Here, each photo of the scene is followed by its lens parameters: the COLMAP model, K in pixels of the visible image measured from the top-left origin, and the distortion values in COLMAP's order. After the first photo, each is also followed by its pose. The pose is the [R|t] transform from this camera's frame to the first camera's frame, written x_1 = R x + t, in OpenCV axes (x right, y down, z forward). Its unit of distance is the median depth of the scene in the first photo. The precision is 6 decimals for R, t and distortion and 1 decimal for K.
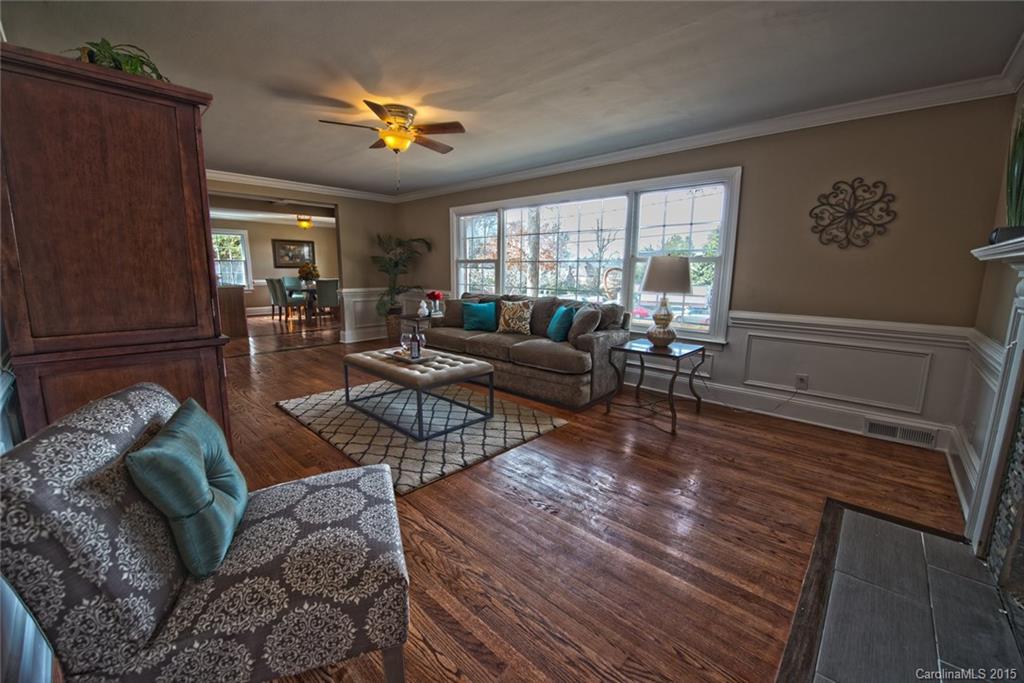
lens RADIAL K [[408.0, 0, 507.5], [0, 408.0, 343.9], [0, 0, 1]] dist [-0.019463, -0.001546]
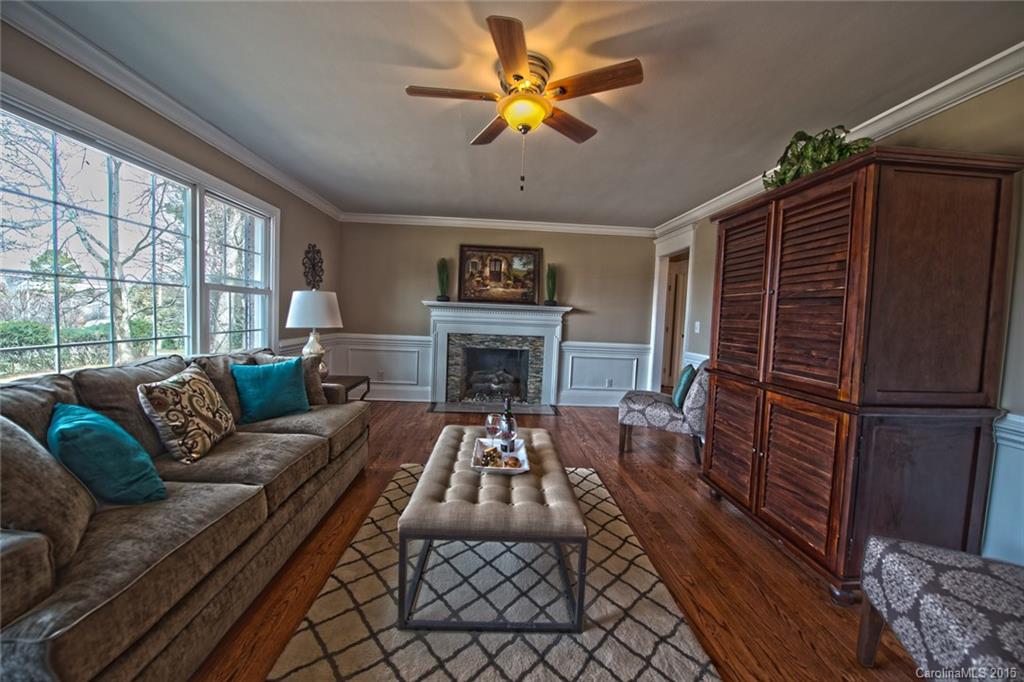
lens RADIAL K [[408.0, 0, 518.5], [0, 408.0, 338.5], [0, 0, 1]] dist [-0.019463, -0.001546]
pose [[-0.735614, -0.089392, 0.671477, -0.535005], [0.060269, 0.978687, 0.196316, -0.219700], [-0.674714, 0.184883, -0.714548, 1.140363]]
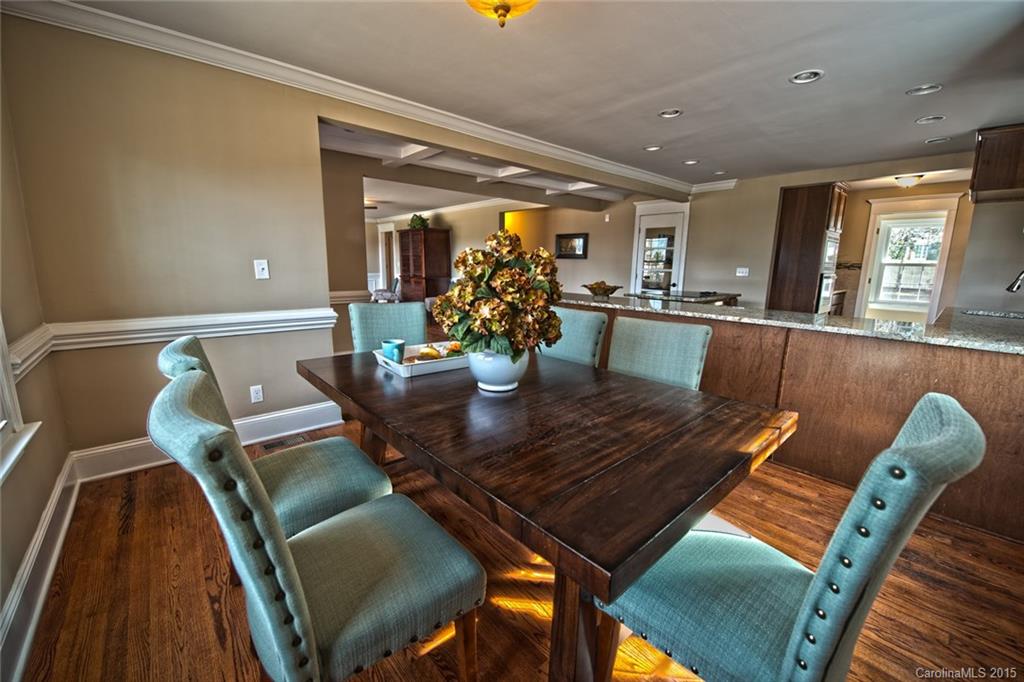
lens RADIAL K [[408.0, 0, 519.2], [0, 408.0, 340.4], [0, 0, 1]] dist [-0.019463, -0.001546]
pose [[-0.995525, -0.058219, 0.074433, -1.186847], [-0.028772, 0.937021, 0.348085, -0.498136], [-0.090011, 0.344386, -0.934503, 2.678391]]
